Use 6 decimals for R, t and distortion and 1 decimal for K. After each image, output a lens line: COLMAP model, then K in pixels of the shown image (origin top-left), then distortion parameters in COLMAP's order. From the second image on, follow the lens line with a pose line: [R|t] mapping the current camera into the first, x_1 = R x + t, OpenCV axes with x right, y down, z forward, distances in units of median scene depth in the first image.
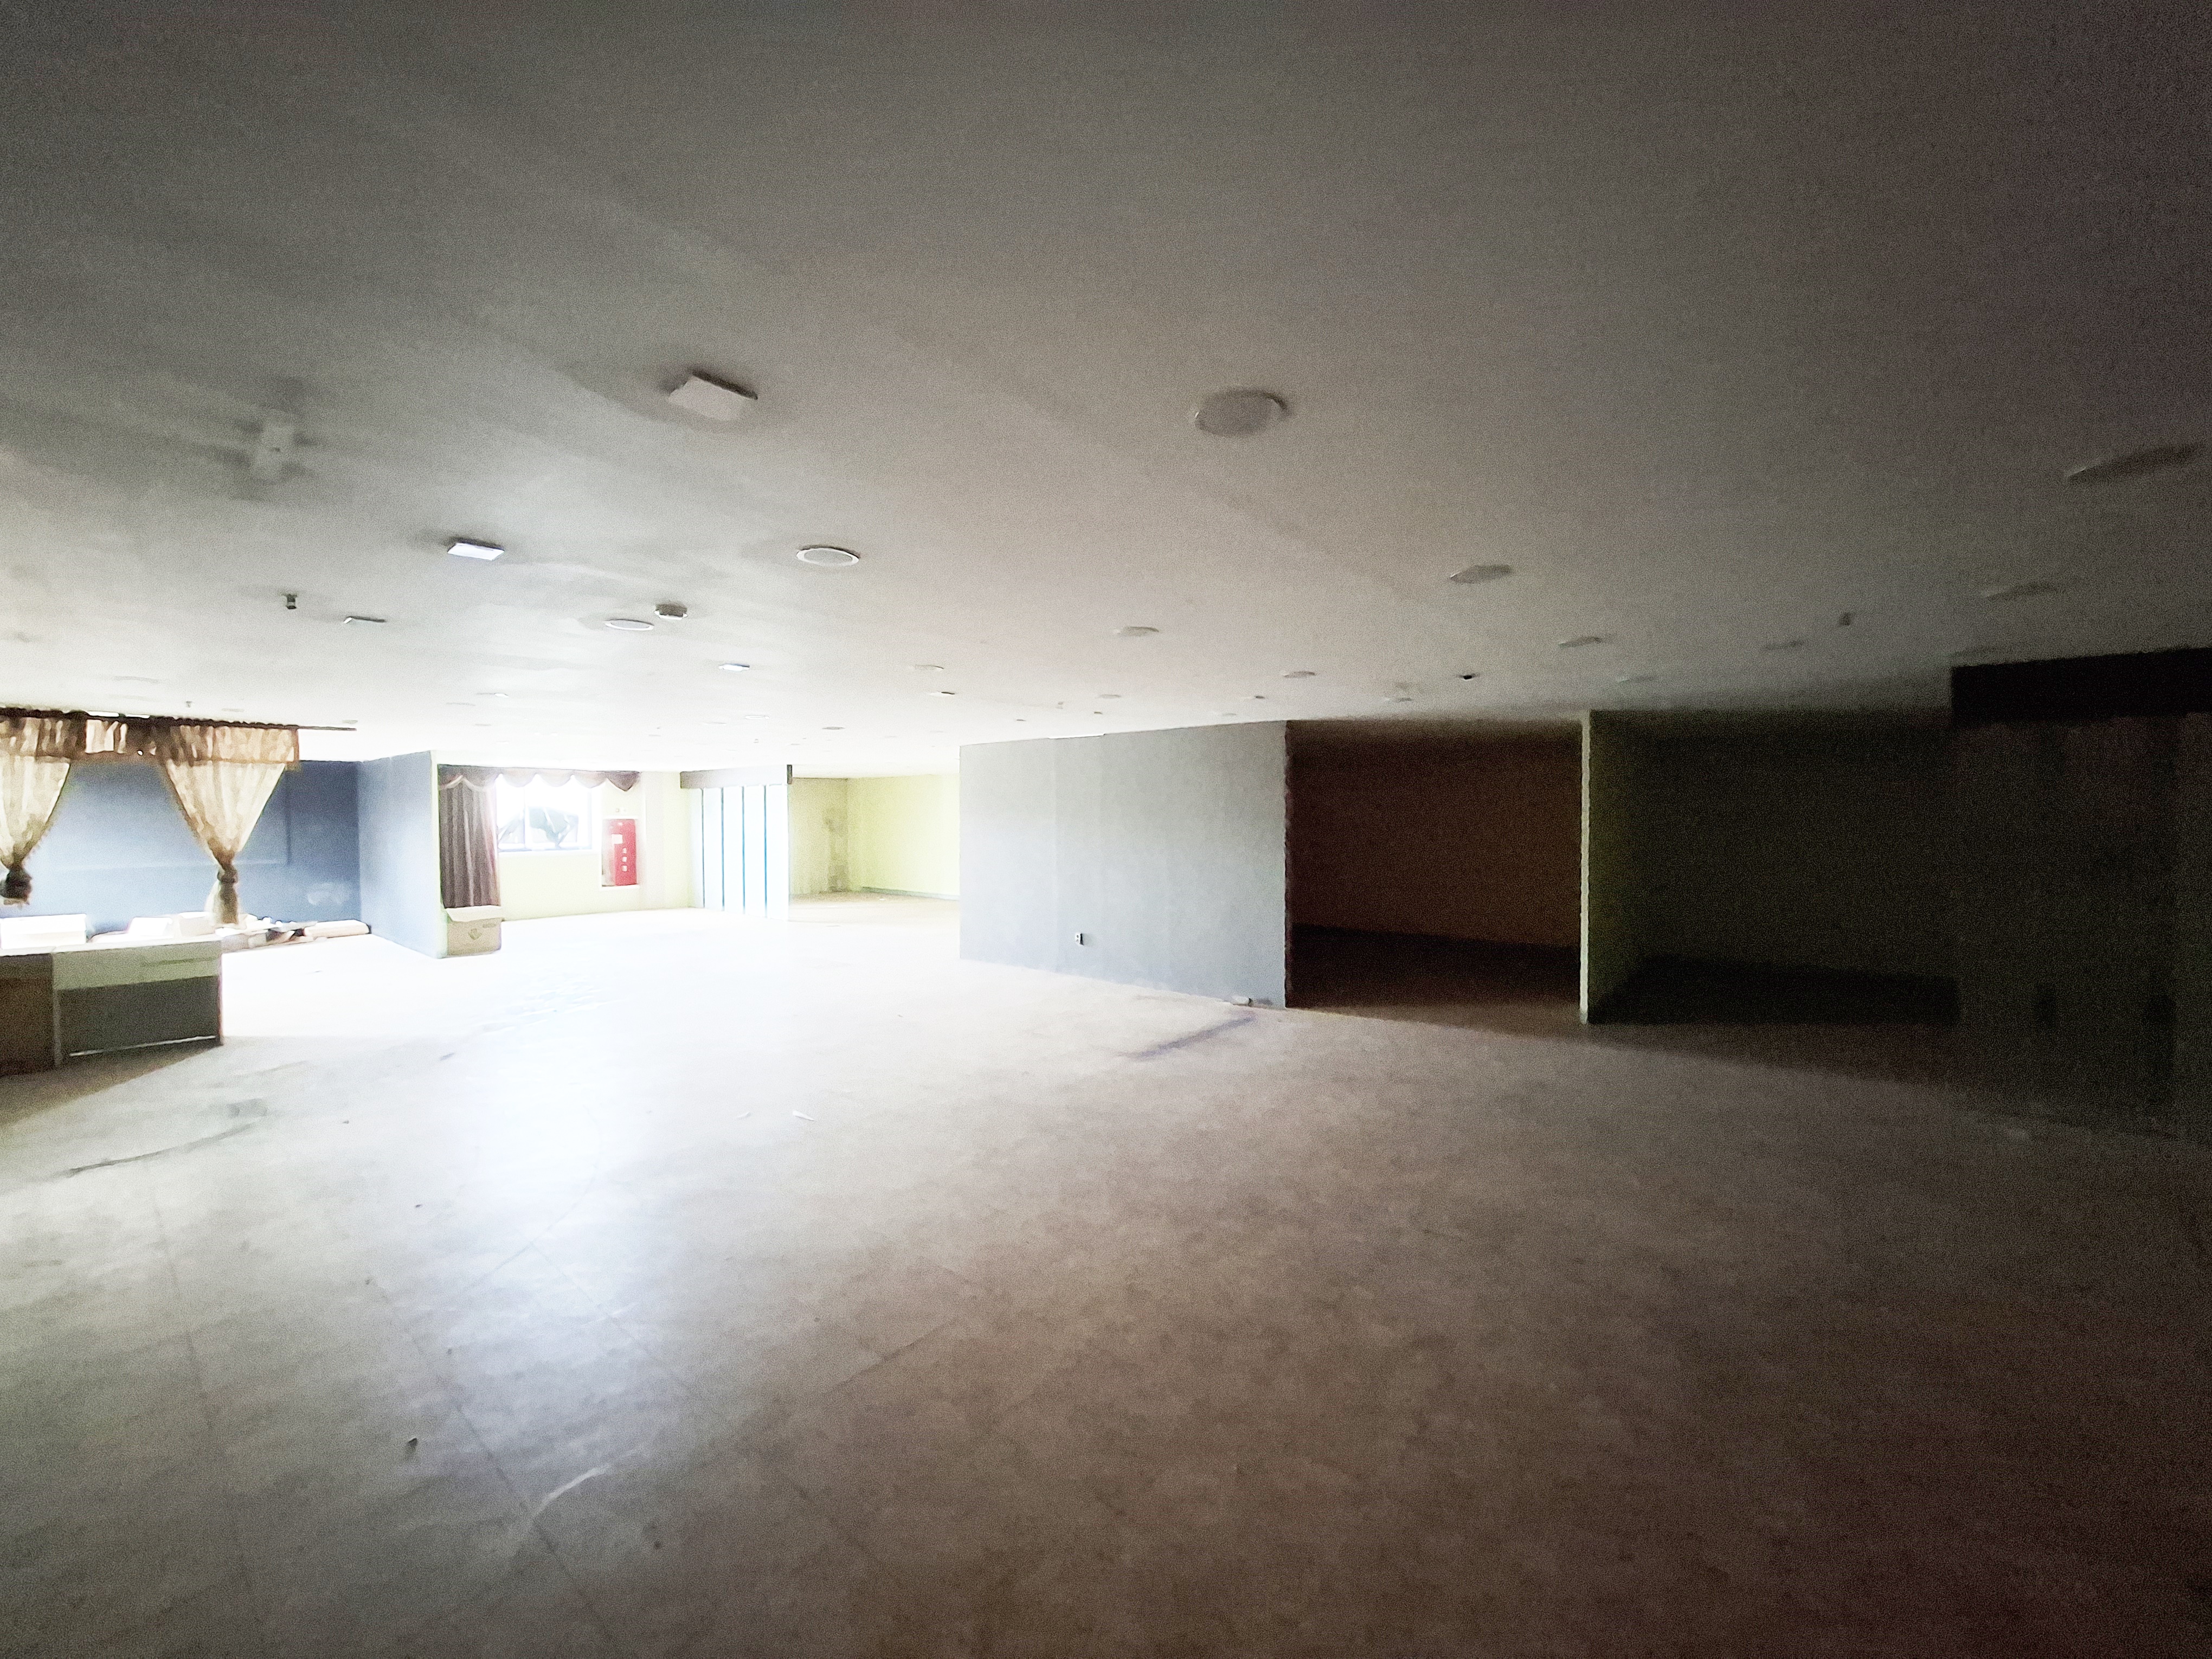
lens RADIAL K [[830.5, 0, 1097.8], [0, 830.5, 825.2], [0, 0, 1]] dist [-0.000362, -0.000252]
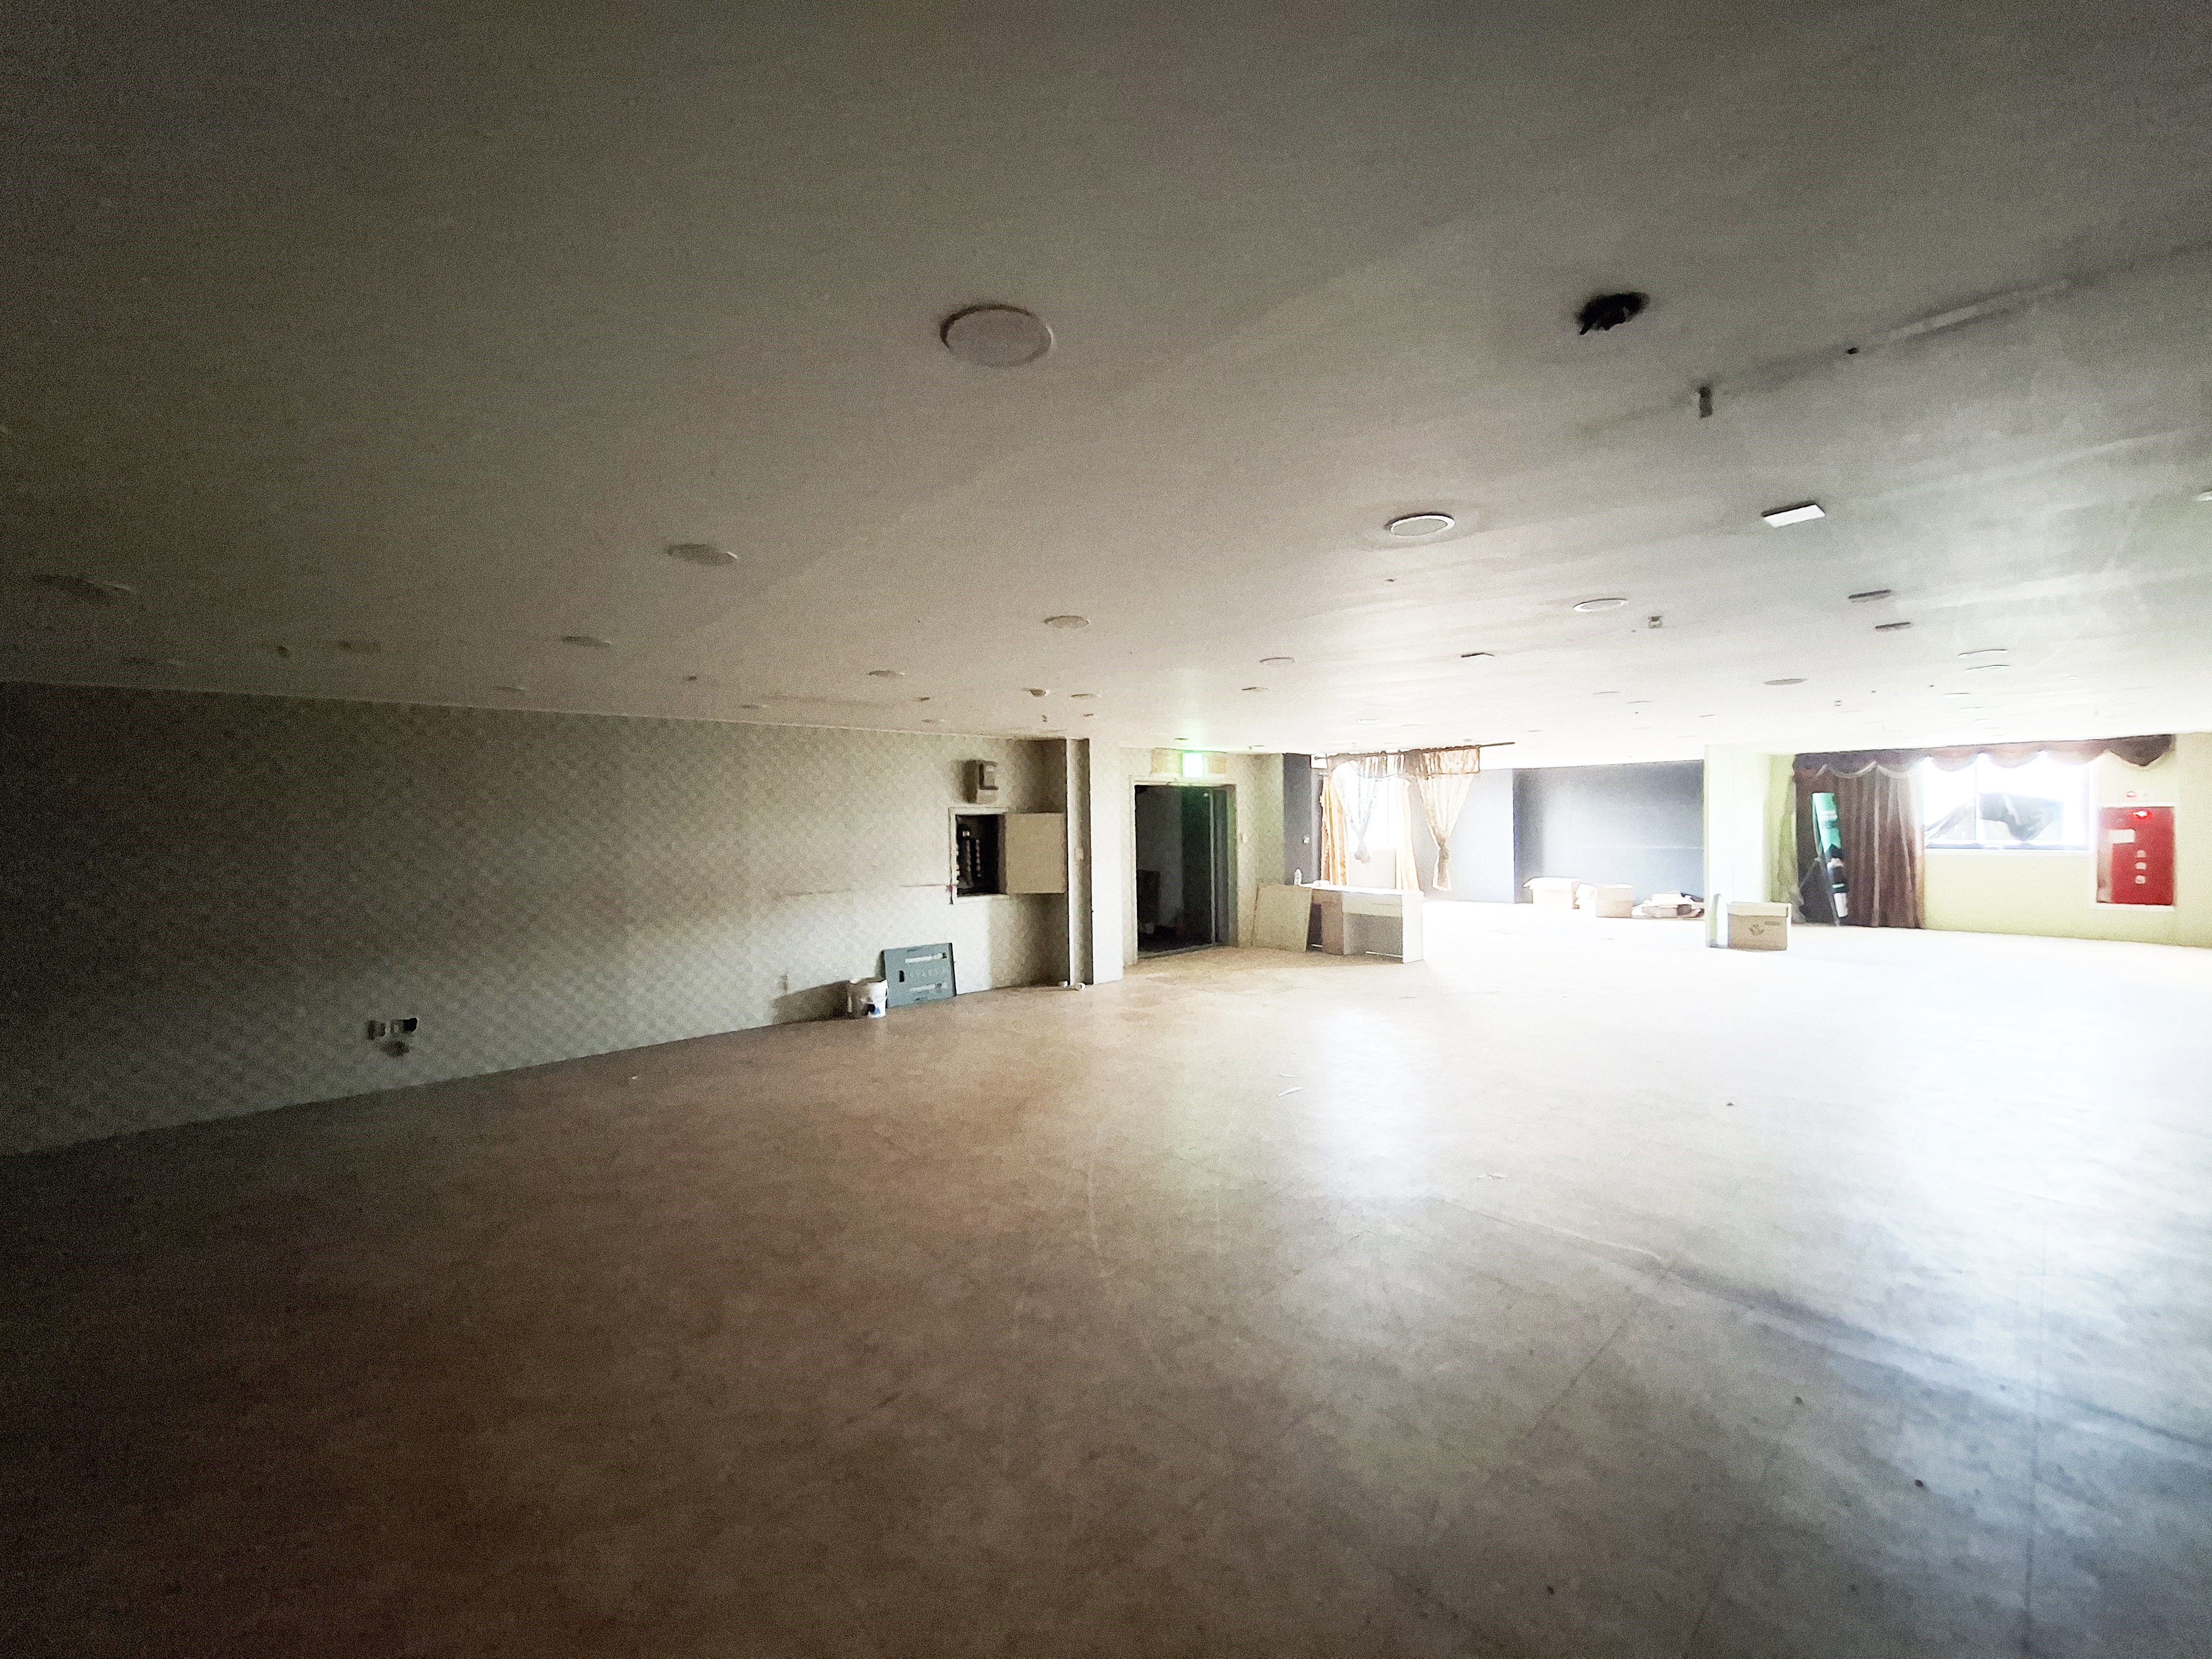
lens RADIAL K [[830.5, 0, 1097.8], [0, 830.5, 825.2], [0, 0, 1]] dist [-0.000362, -0.000252]
pose [[-0.087748, 0.012064, -0.996070, 0.208612], [0.002408, 0.999926, 0.011899, -0.003209], [0.996140, -0.001354, -0.087771, 0.237286]]
